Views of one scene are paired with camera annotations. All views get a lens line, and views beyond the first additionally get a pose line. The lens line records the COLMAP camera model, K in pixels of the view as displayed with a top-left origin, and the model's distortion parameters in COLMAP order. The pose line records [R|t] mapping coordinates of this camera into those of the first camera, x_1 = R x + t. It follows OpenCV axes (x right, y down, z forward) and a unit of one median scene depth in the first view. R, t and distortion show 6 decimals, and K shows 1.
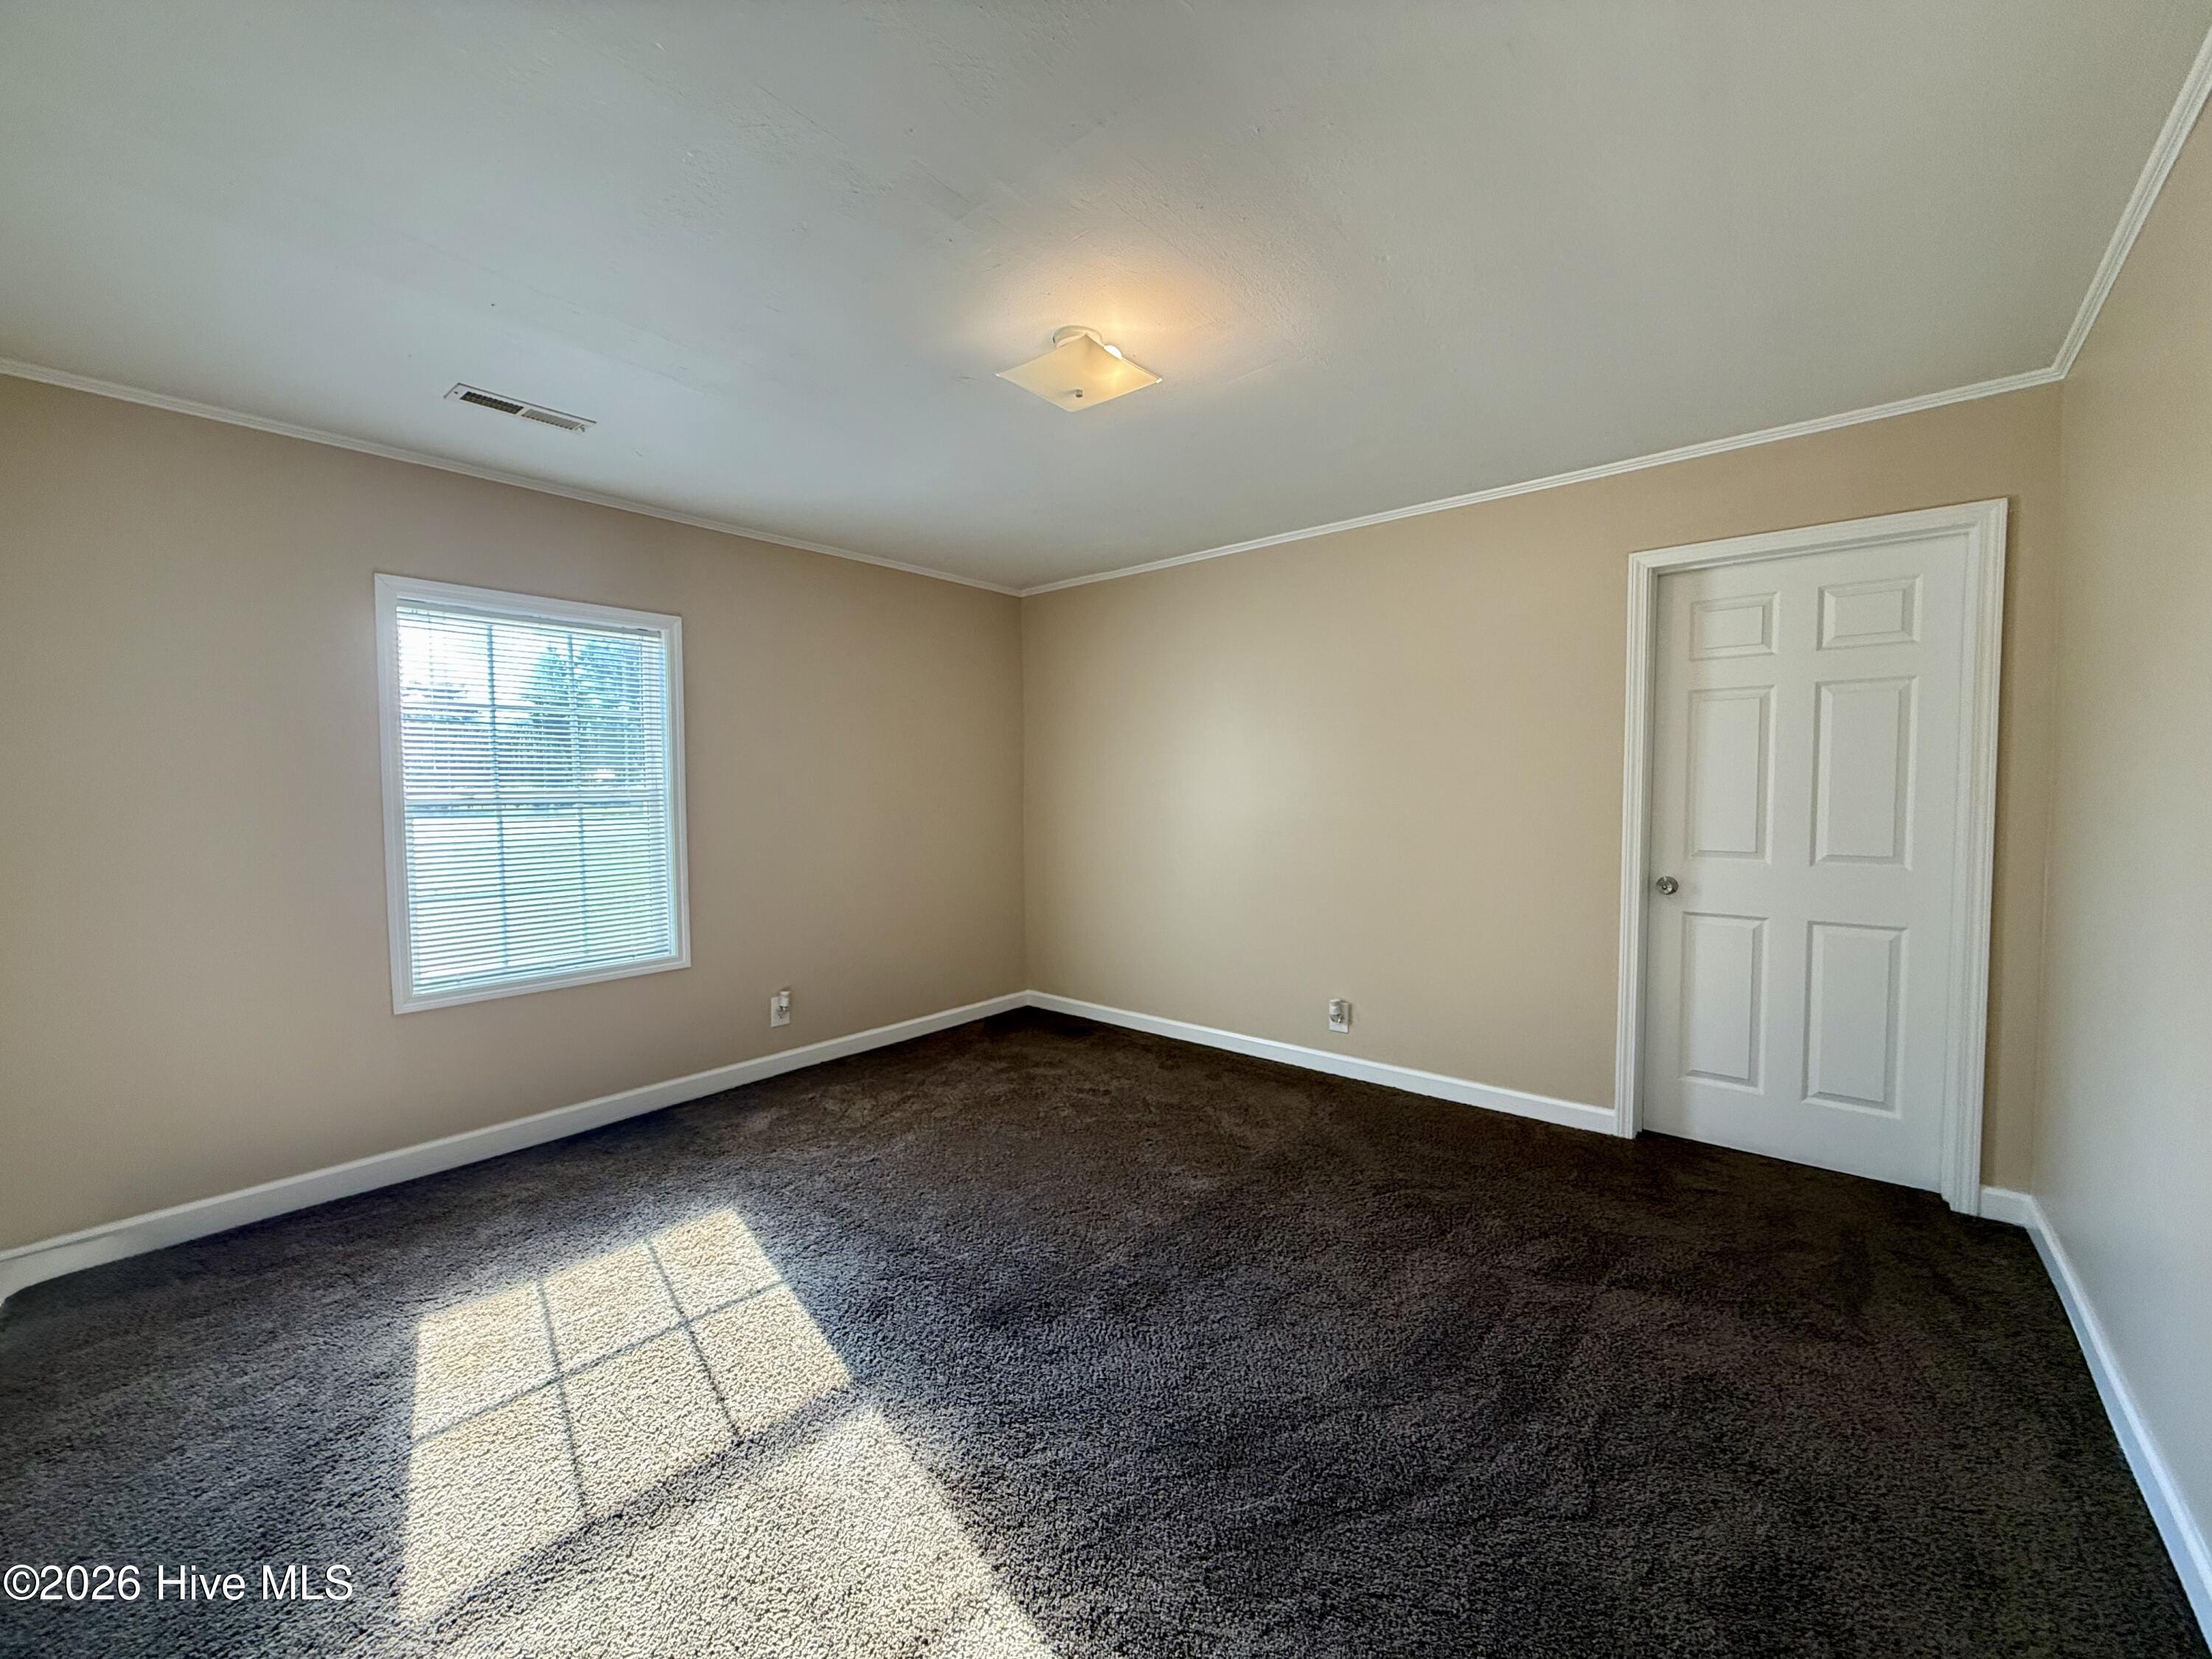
lens RADIAL K [[876.9, 0, 1112.7], [0, 876.9, 840.7], [0, 0, 1]] dist [-0.000533, 0.000333]
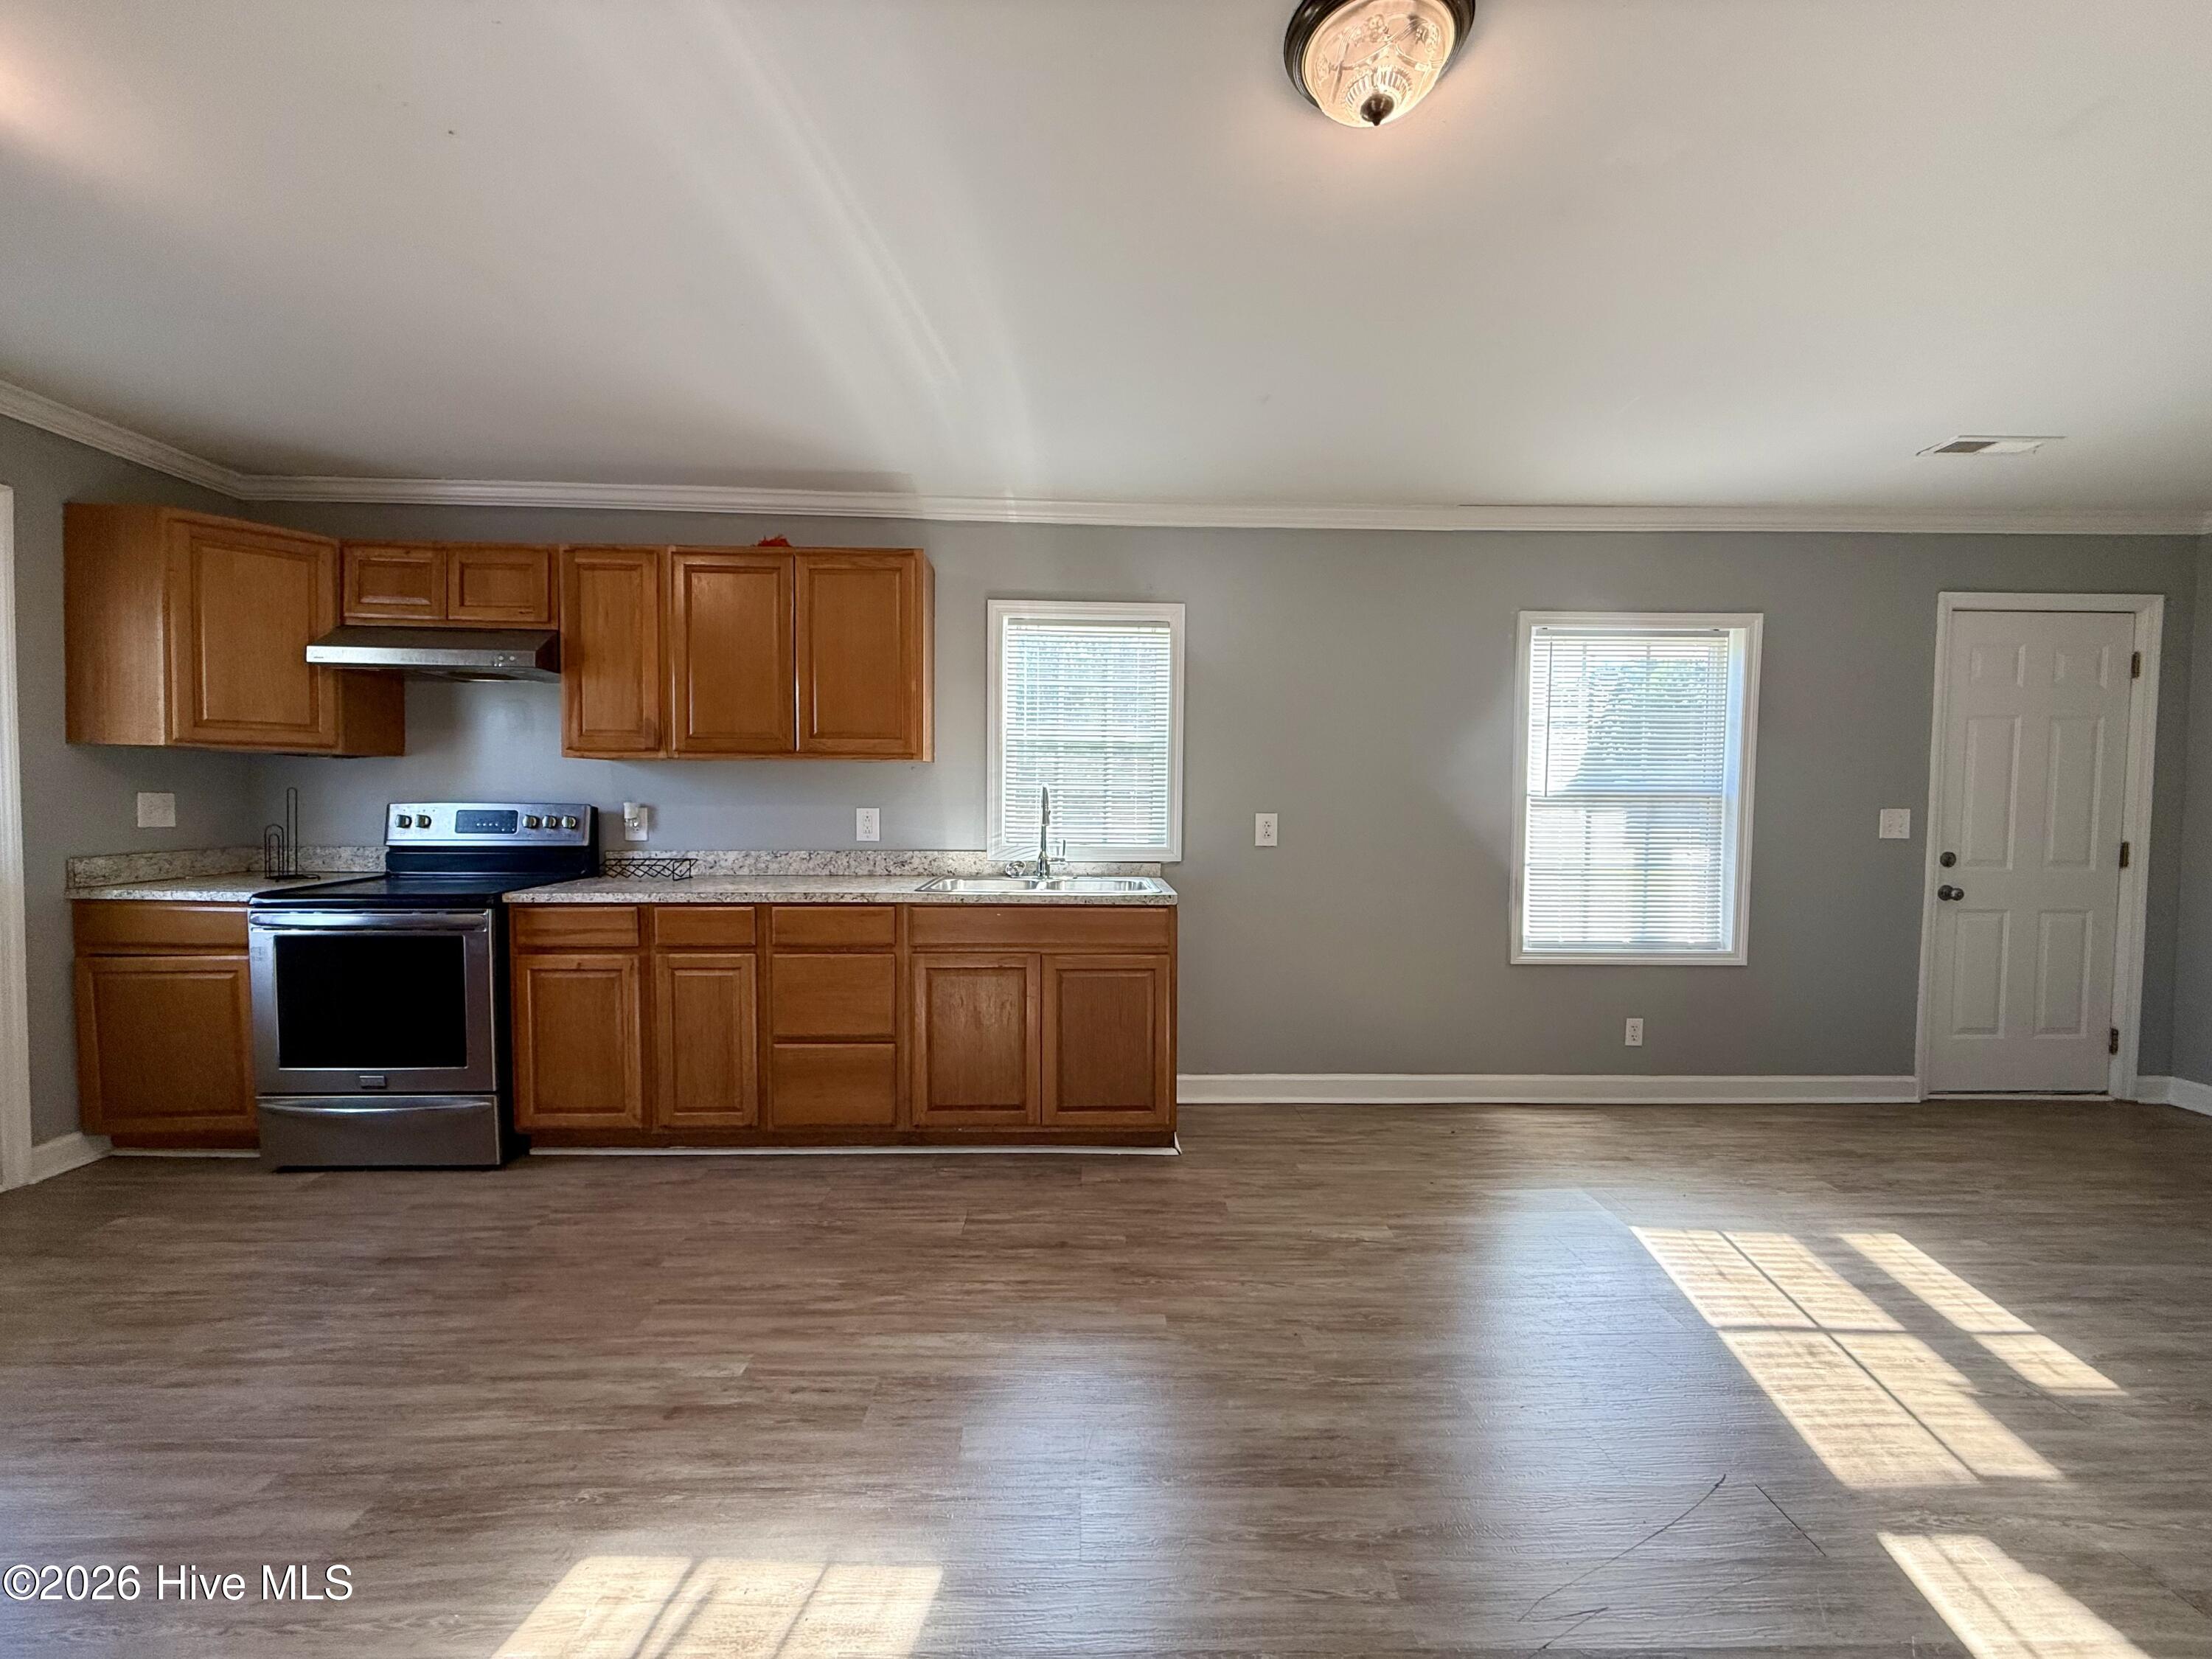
lens RADIAL K [[876.9, 0, 1101.1], [0, 876.9, 828.2], [0, 0, 1]] dist [-0.000533, 0.000333]
pose [[0.658062, 0.047566, -0.751460, -0.333926], [-0.057964, 0.998241, 0.012427, 0.028951], [0.750730, 0.035379, 0.659661, -0.305026]]
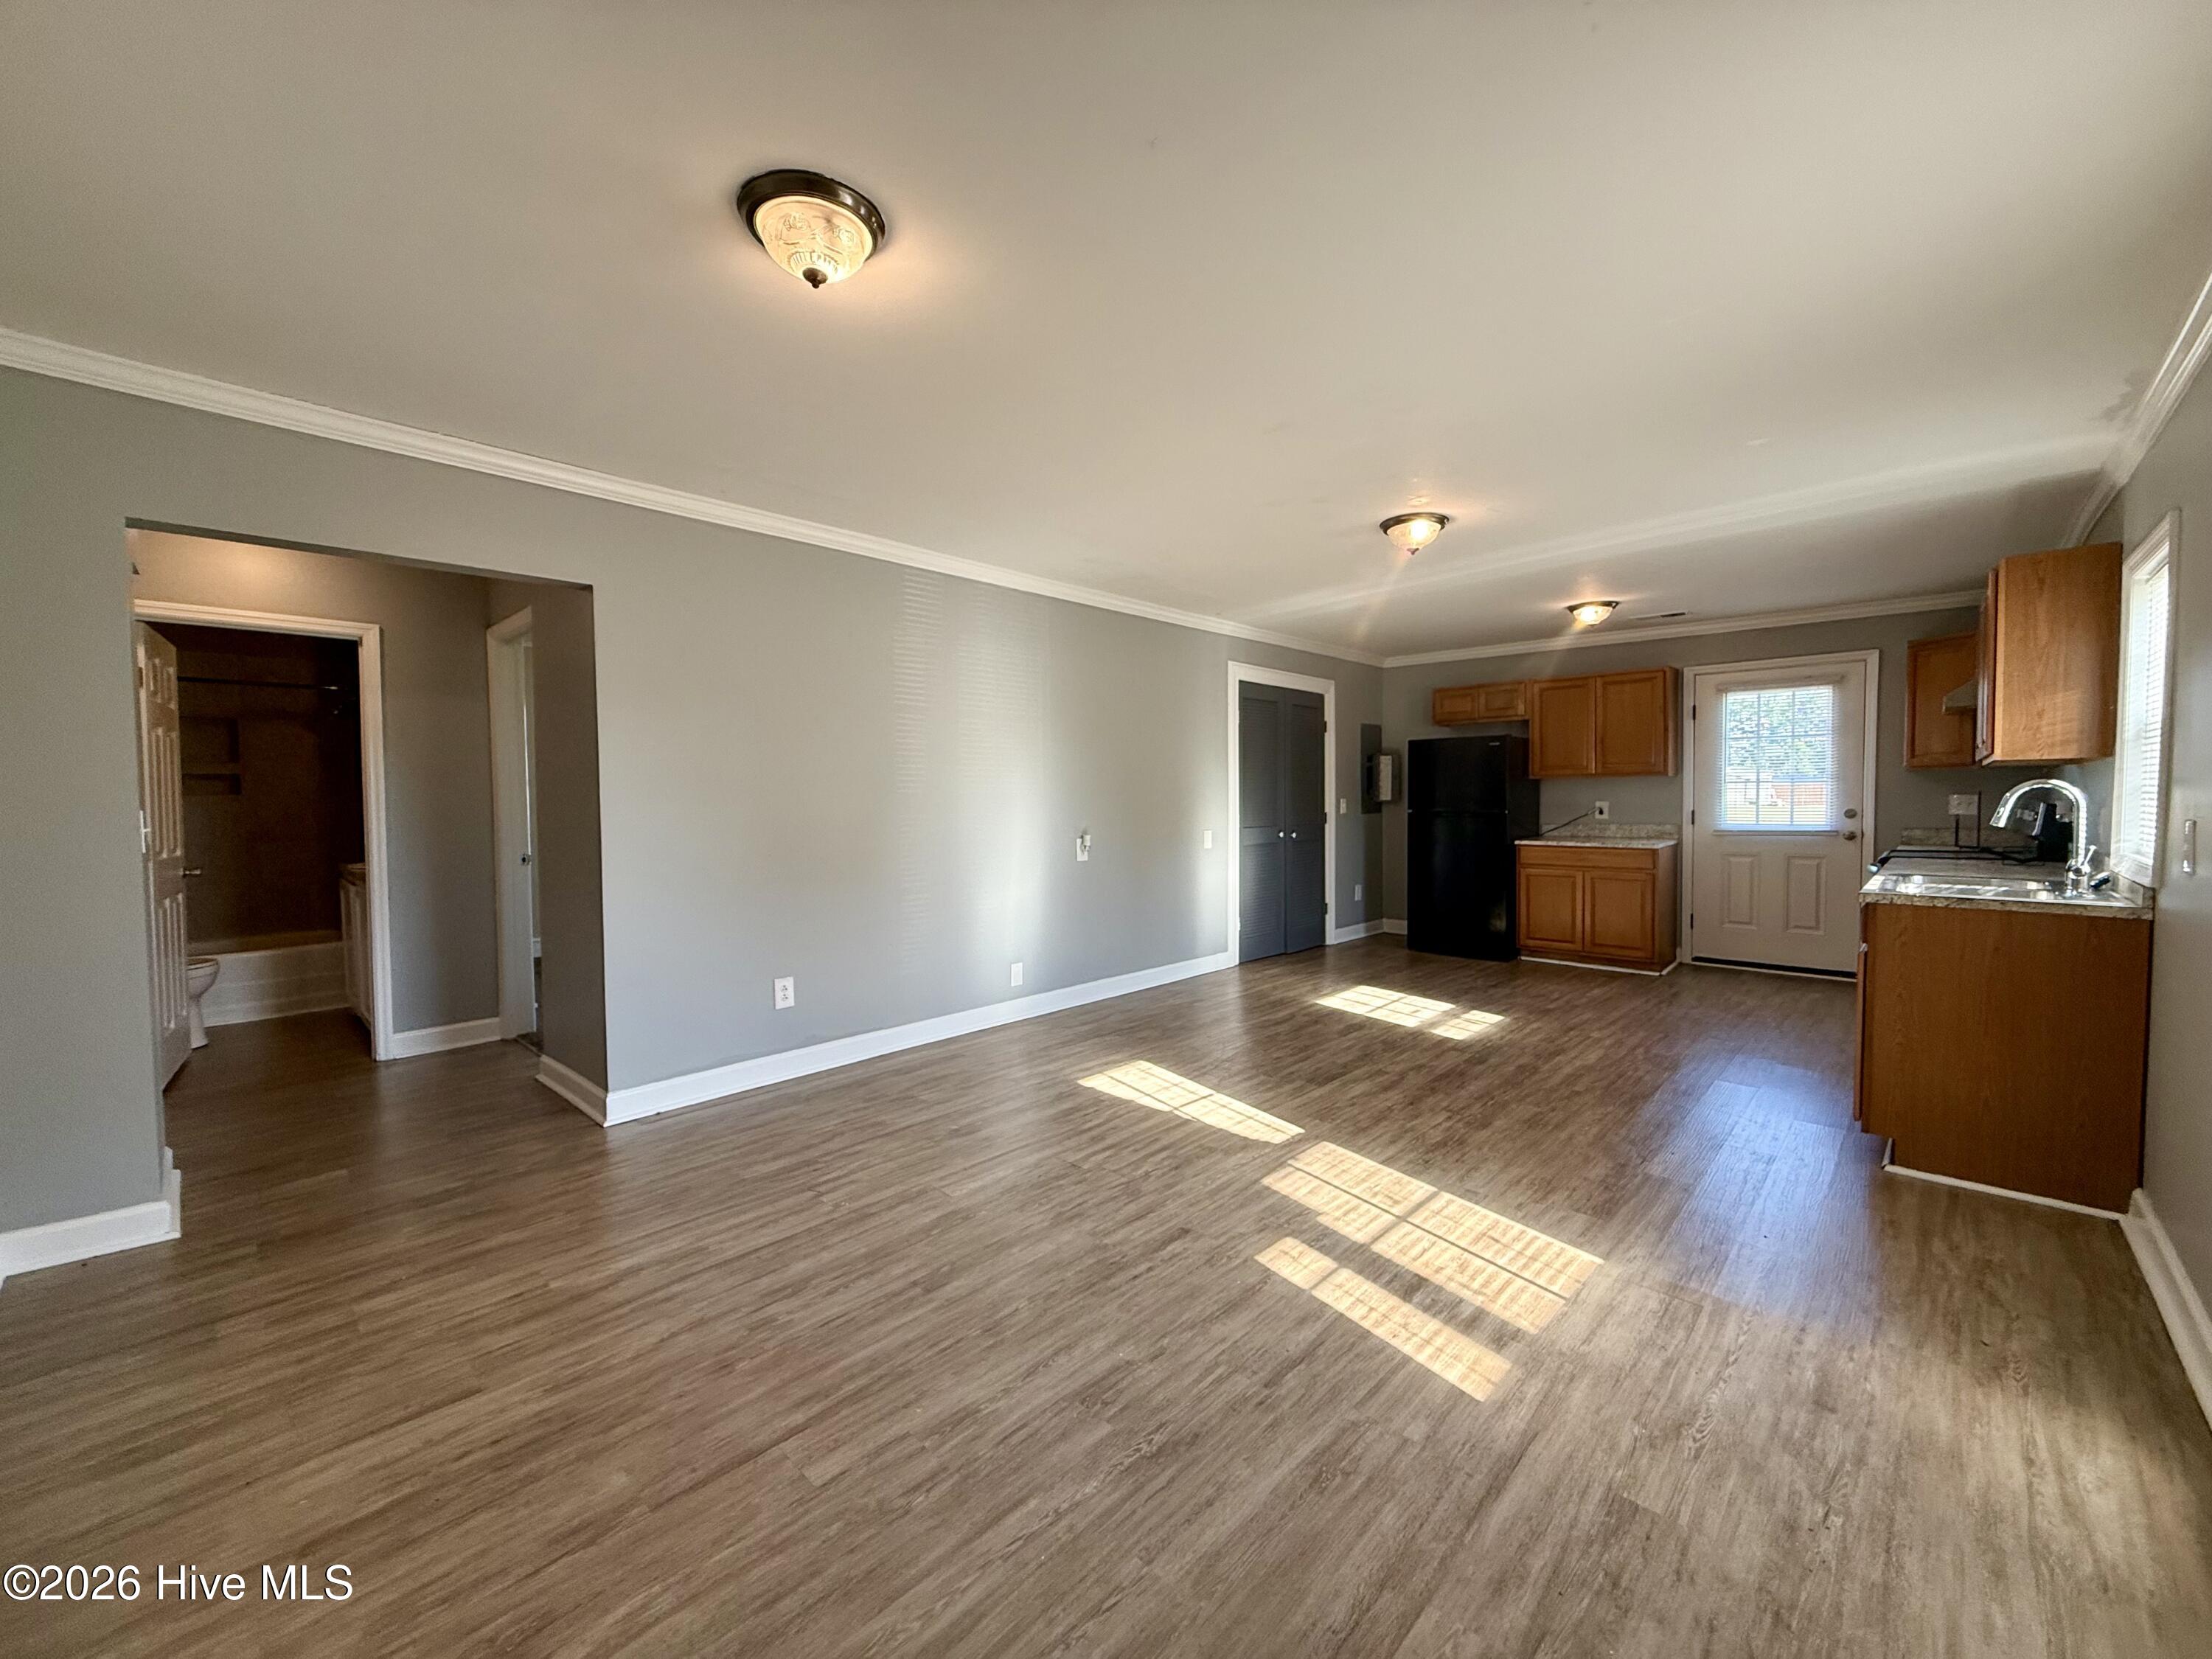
lens RADIAL K [[876.9, 0, 1105.3], [0, 876.9, 828.1], [0, 0, 1]] dist [-0.000533, 0.000333]
pose [[-0.997262, 0.018786, 0.071526, -0.216938], [0.025170, 0.995676, 0.089422, -0.091983], [-0.069537, 0.090977, -0.993422, 1.819820]]
